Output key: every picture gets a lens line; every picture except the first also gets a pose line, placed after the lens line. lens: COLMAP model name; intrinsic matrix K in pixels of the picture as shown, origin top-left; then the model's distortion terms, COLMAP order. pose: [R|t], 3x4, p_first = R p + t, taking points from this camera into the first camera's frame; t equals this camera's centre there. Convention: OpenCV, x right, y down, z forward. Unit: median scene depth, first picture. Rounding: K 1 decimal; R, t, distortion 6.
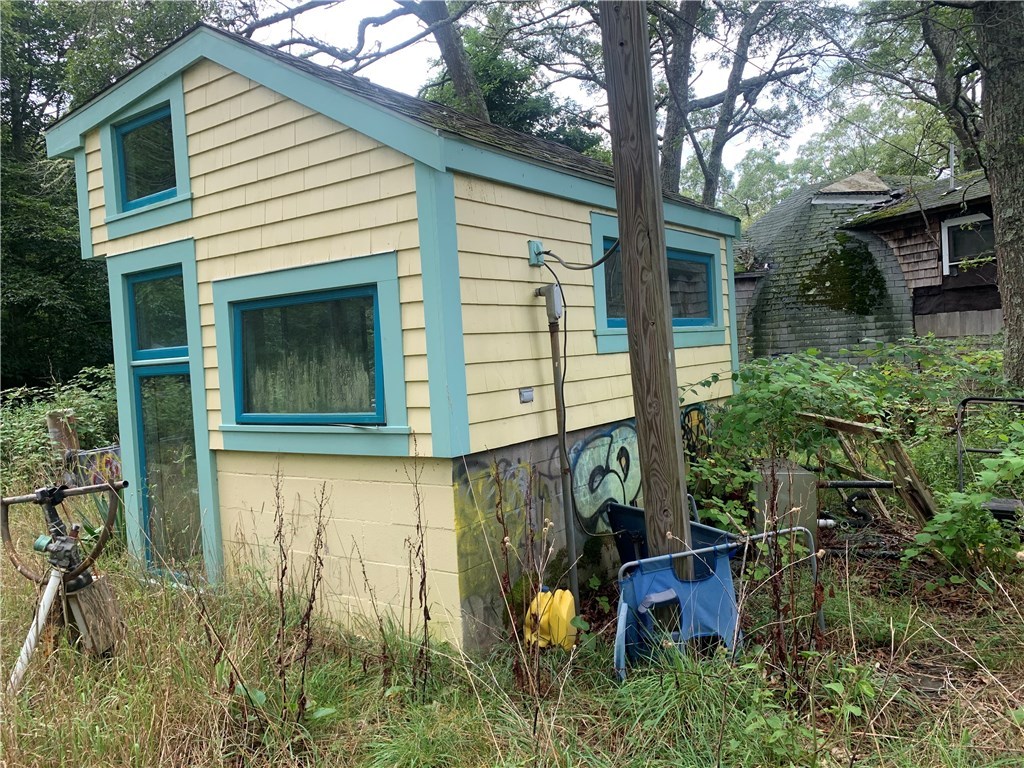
lens RADIAL K [[781.2, 0, 509.9], [0, 781.2, 371.0], [0, 0, 1]] dist [0.040847, -0.044866]
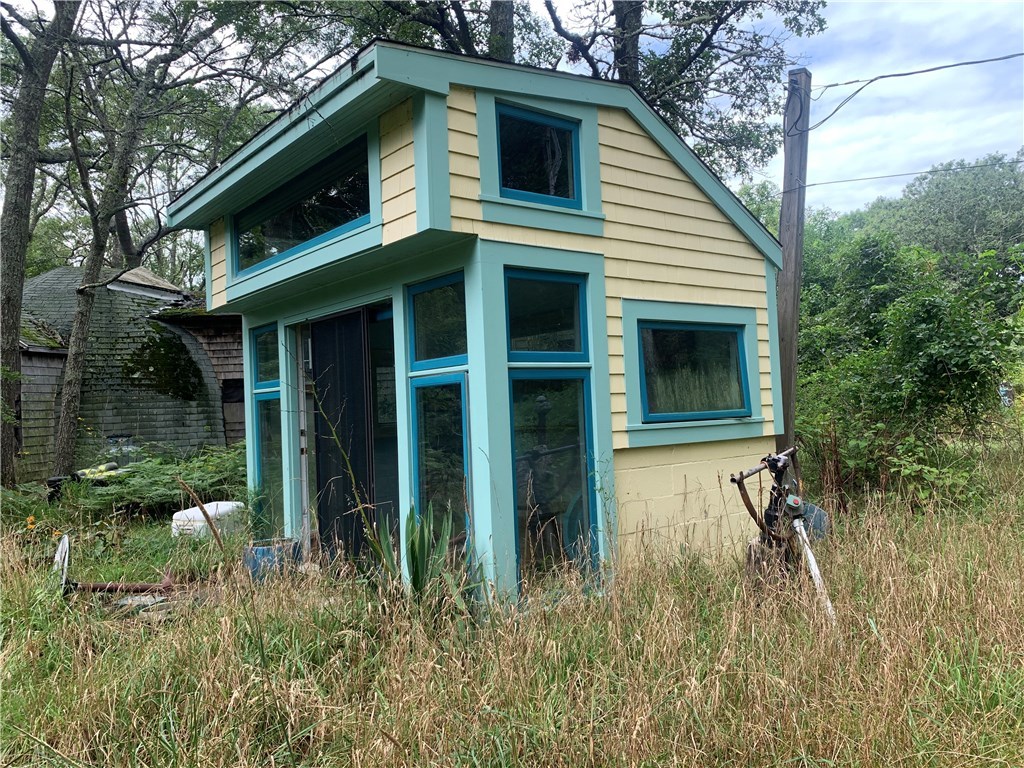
lens RADIAL K [[781.2, 0, 515.3], [0, 781.2, 383.2], [0, 0, 1]] dist [0.040847, -0.044866]
pose [[0.286117, 0.079864, 0.954861, -0.753576], [0.049432, 0.993963, -0.097947, 0.055978], [-0.956919, 0.075225, 0.280442, 0.426569]]
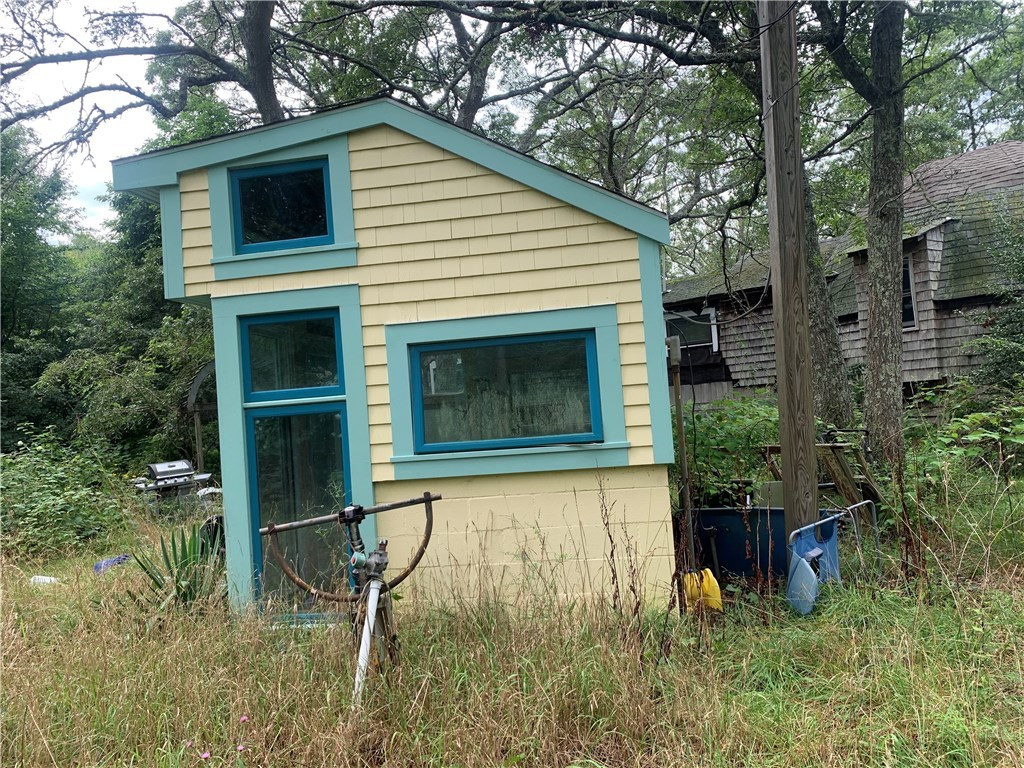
lens RADIAL K [[781.2, 0, 519.0], [0, 781.2, 384.4], [0, 0, 1]] dist [0.040847, -0.044866]
pose [[0.891477, 0.010904, 0.452934, -0.356541], [0.030404, 0.996017, -0.083820, 0.033031], [-0.452044, 0.088495, 0.887595, -0.019273]]
